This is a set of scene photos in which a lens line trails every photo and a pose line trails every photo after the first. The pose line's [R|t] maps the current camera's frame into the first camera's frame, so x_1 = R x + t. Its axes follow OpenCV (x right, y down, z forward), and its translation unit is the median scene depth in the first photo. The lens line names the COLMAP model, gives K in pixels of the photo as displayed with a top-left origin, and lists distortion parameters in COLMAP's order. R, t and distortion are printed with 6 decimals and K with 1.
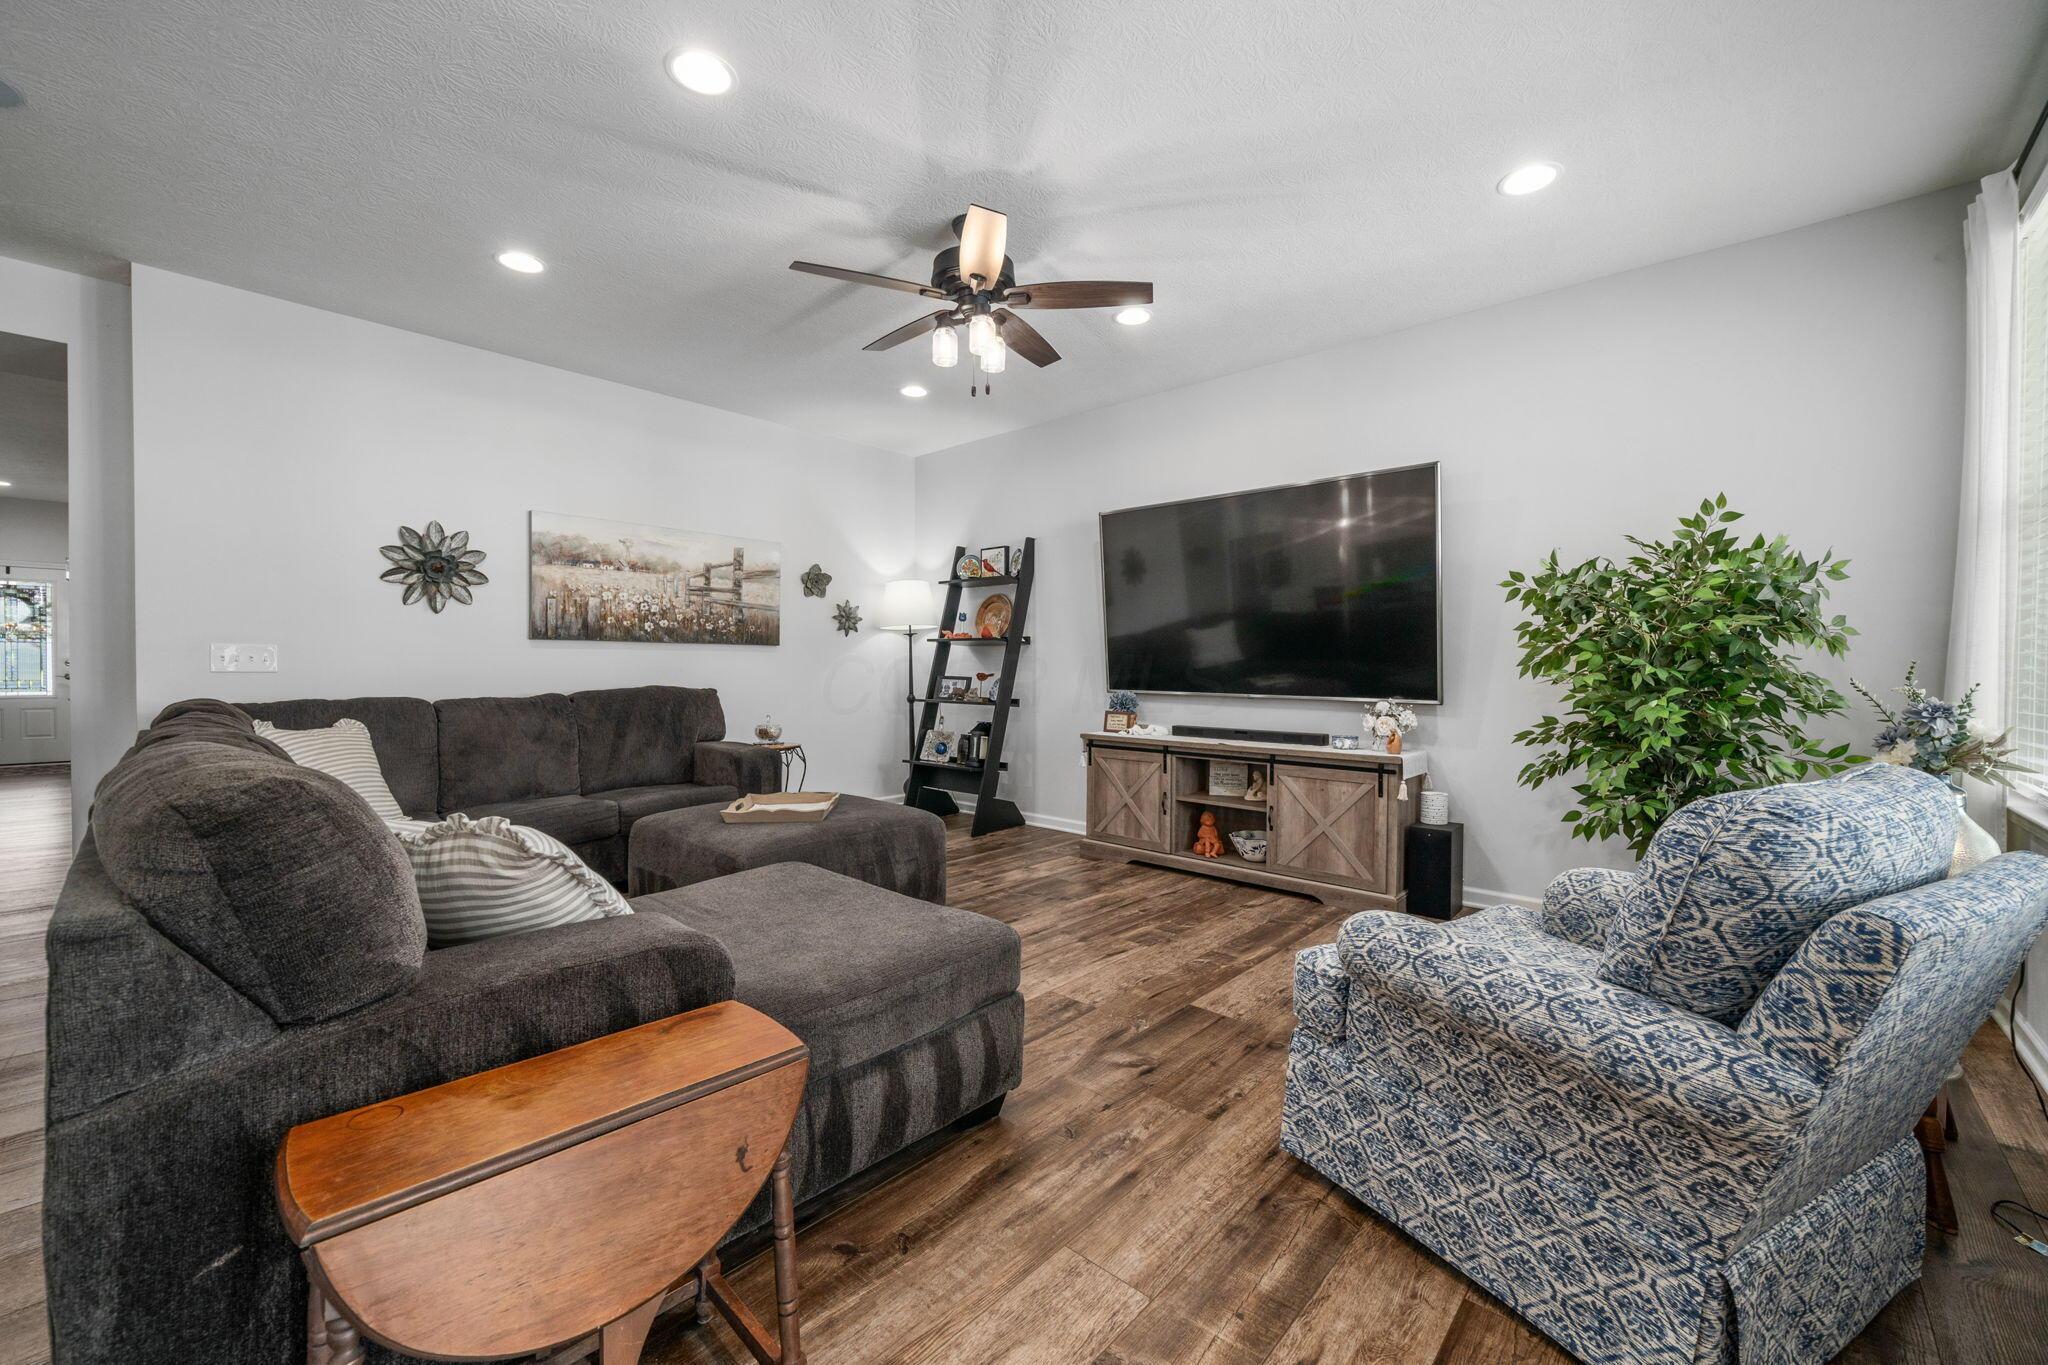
lens RADIAL K [[812.2, 0, 1024.0], [0, 812.2, 682.5], [0, 0, 1]] dist [-0.001952, -0.000235]
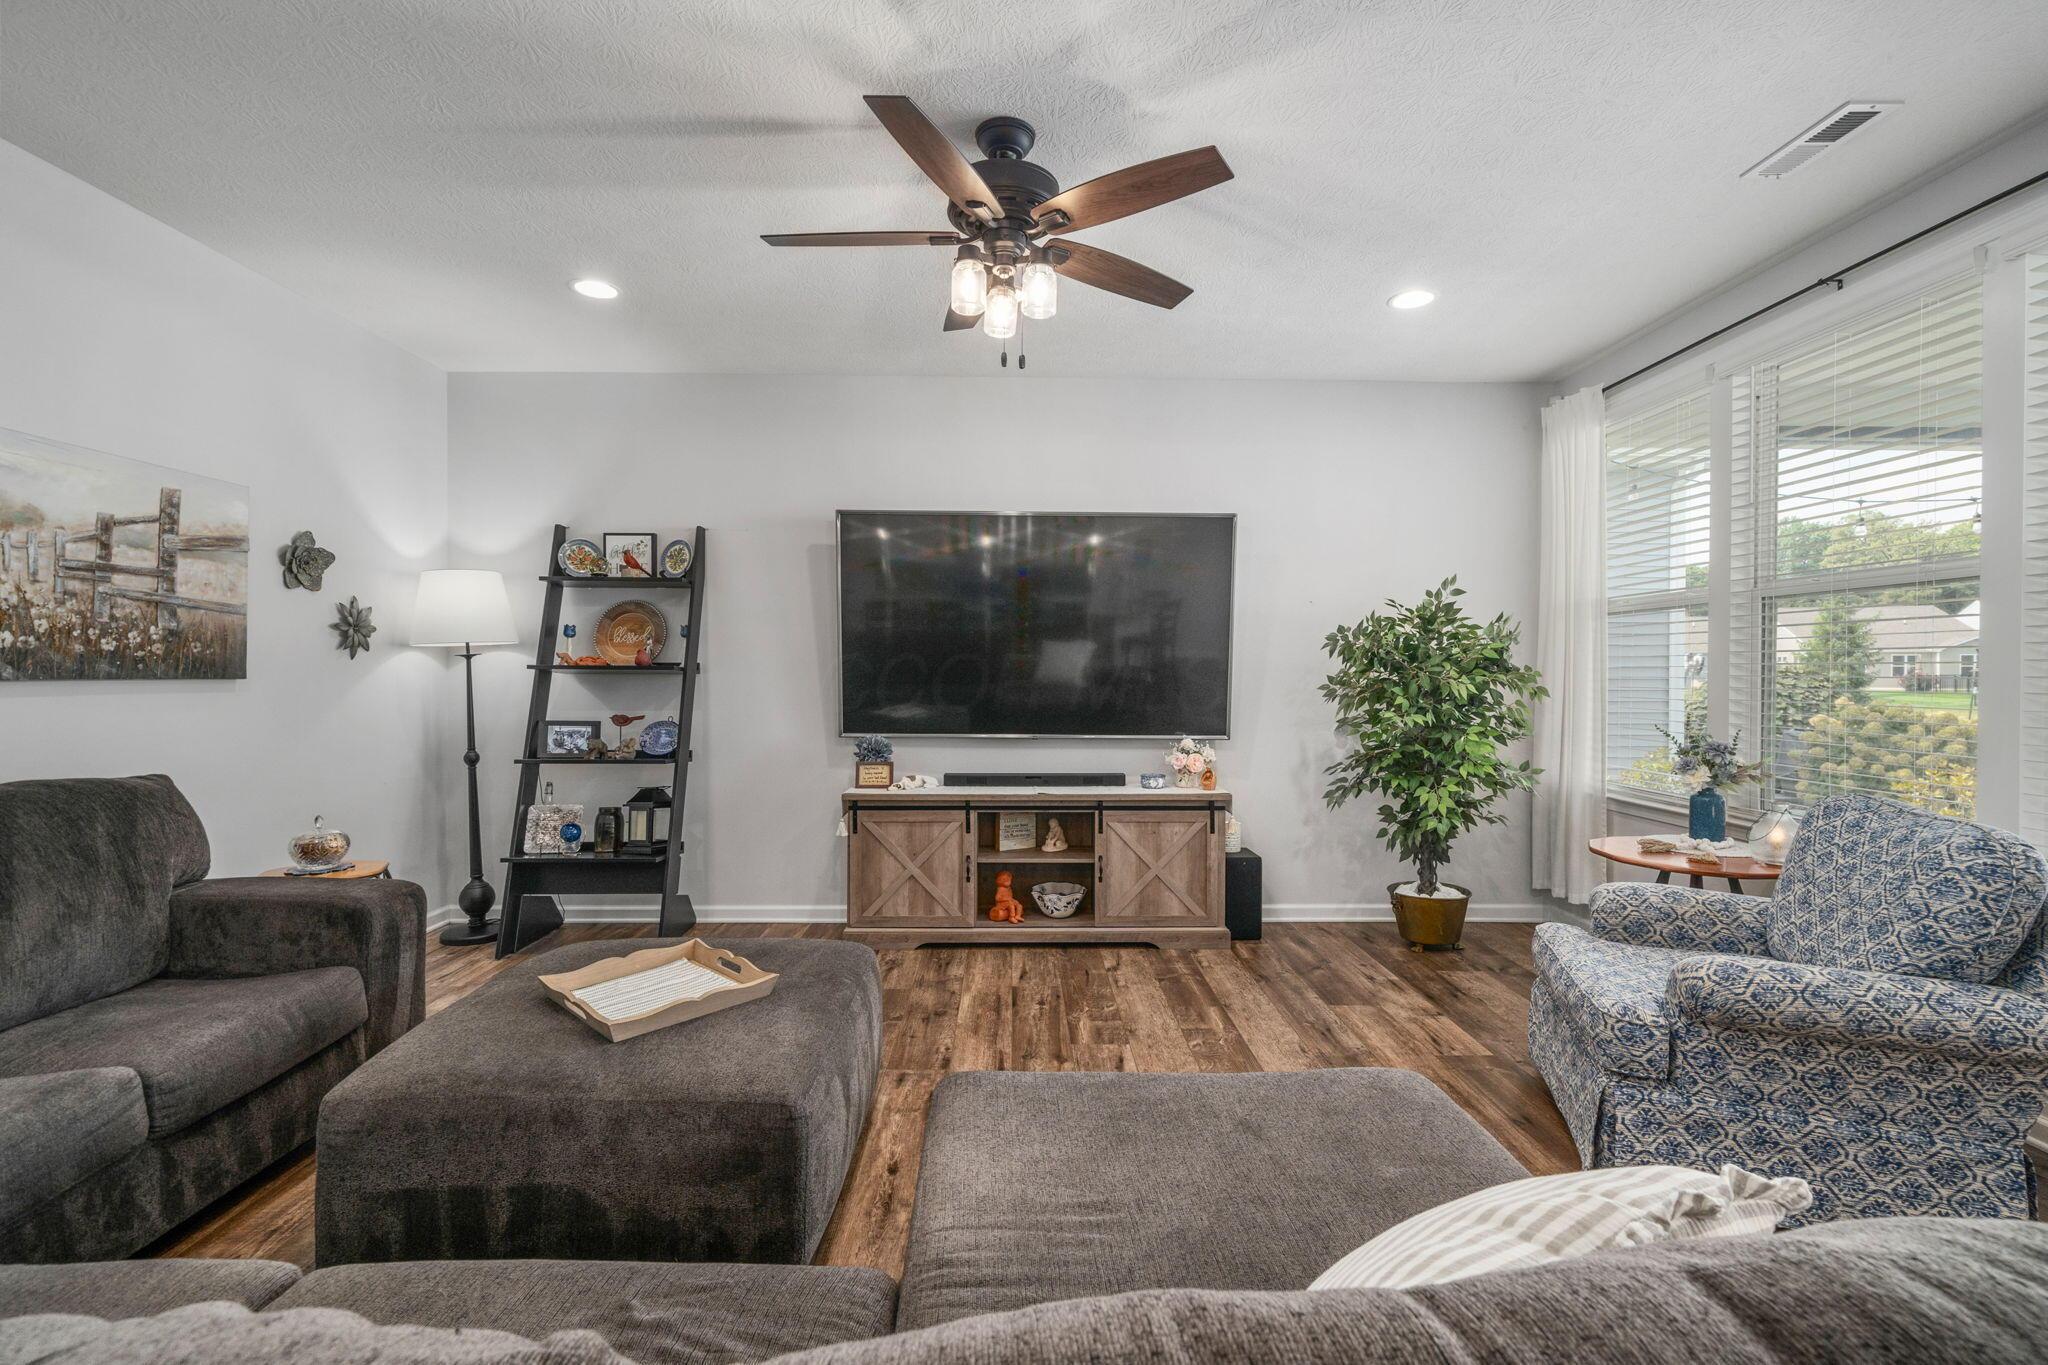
lens RADIAL K [[896.9, 0, 1034.9], [0, 896.9, 680.7], [0, 0, 1]] dist [-0.000155, 0.000301]
pose [[0.723849, -0.010831, 0.689873, -0.485893], [0.014602, 0.999893, 0.000376, -0.054073], [-0.689804, 0.009801, 0.723930, 0.316211]]
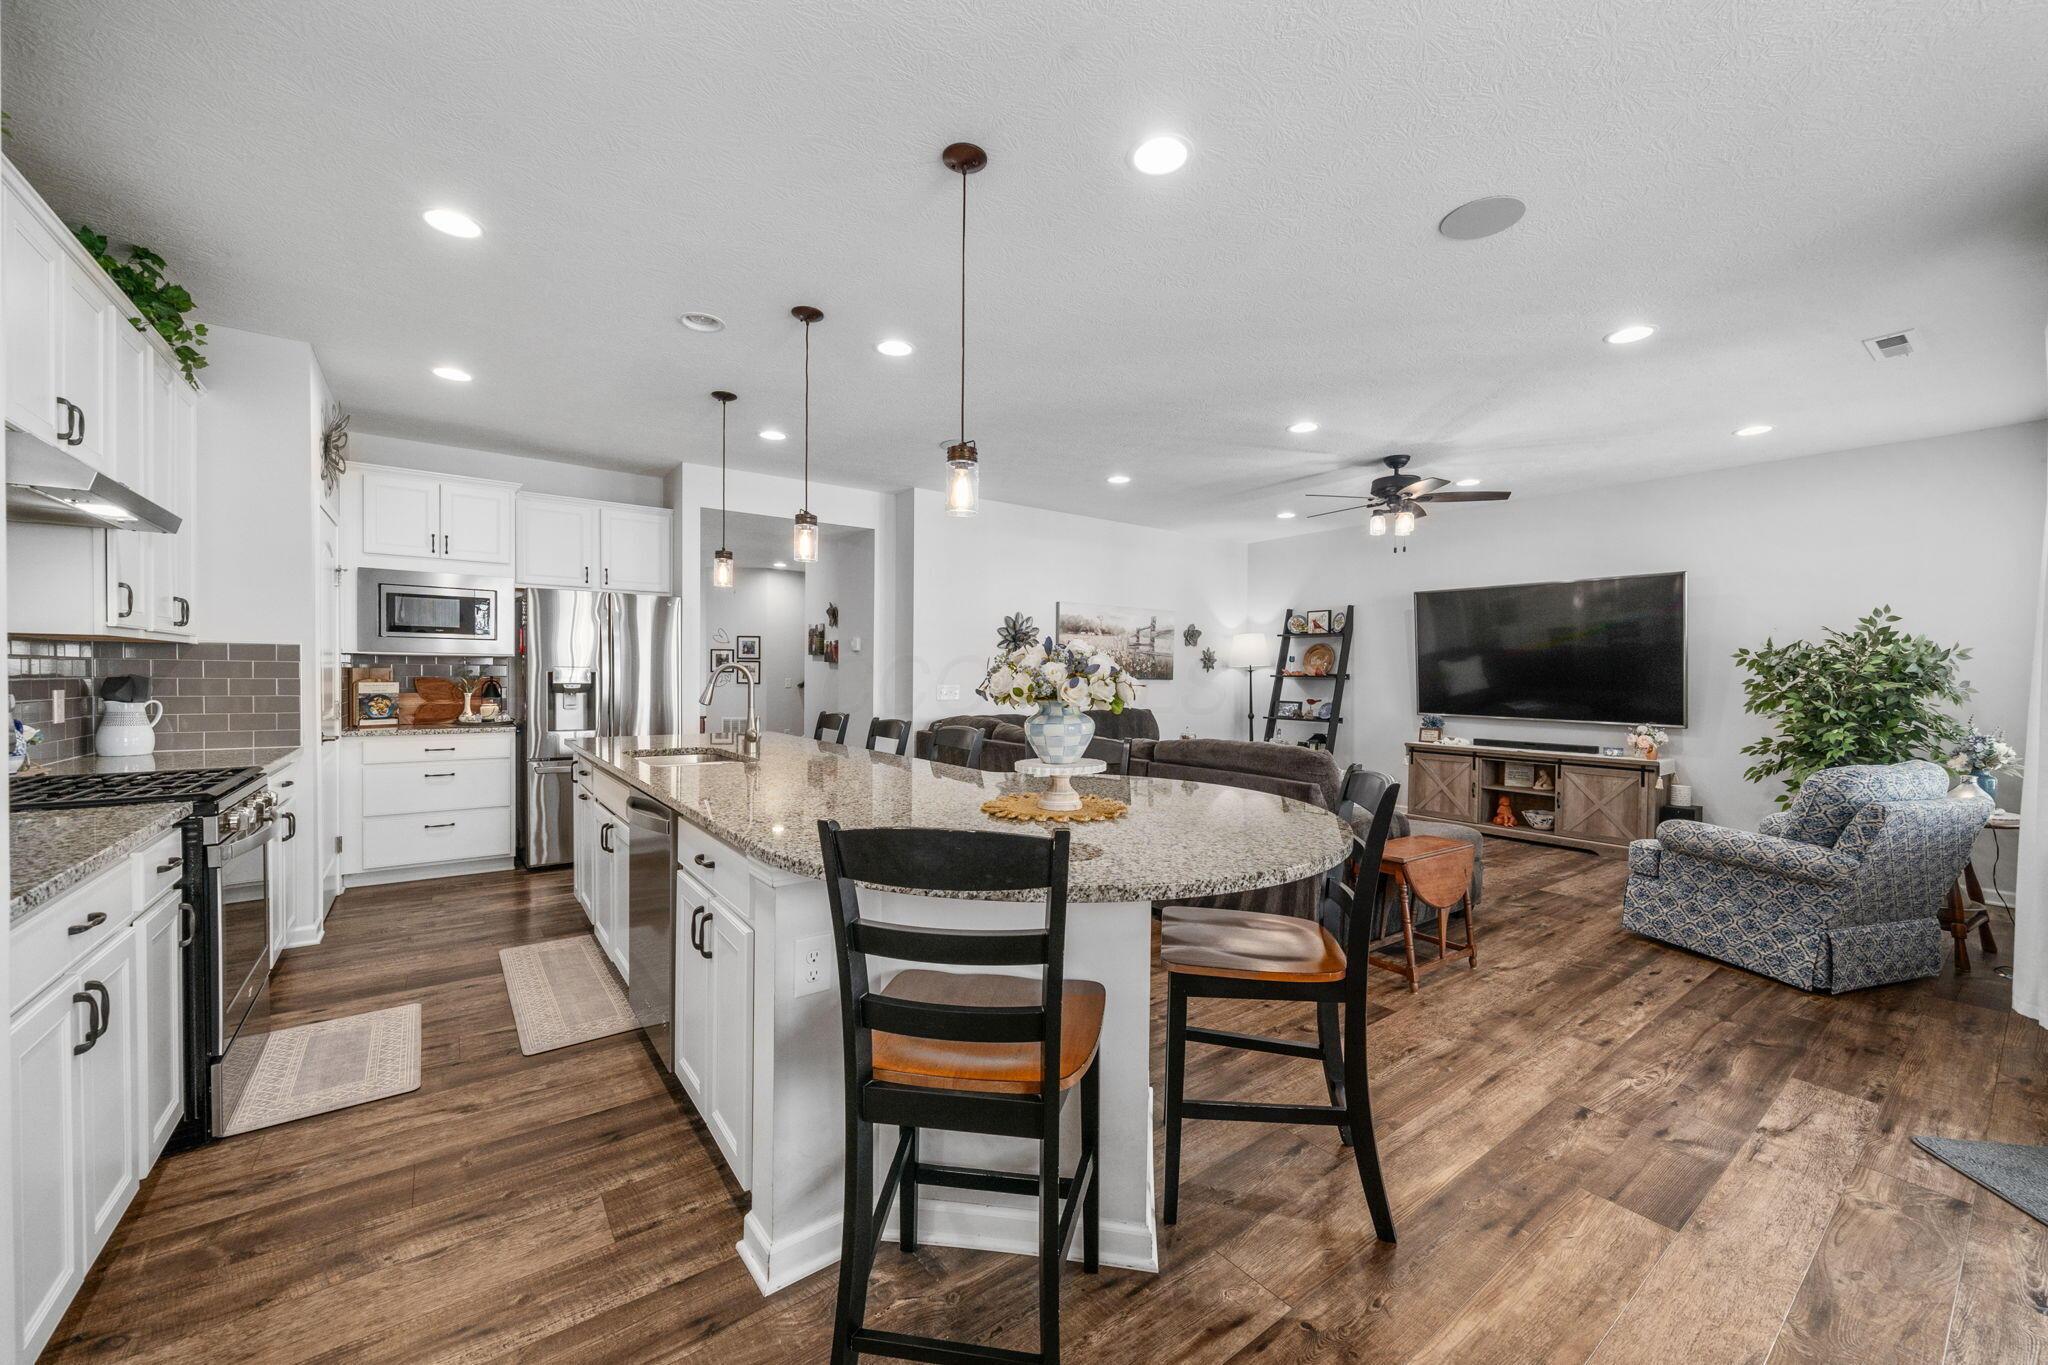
lens RADIAL K [[787.9, 0, 1027.5], [0, 787.9, 689.8], [0, 0, 1]] dist [-0.001497, -0.000051]
pose [[0.981980, 0.006849, -0.188863, -0.423796], [-0.007318, 0.999972, -0.001786, -0.033391], [0.188846, 0.003136, 0.982002, -0.688571]]
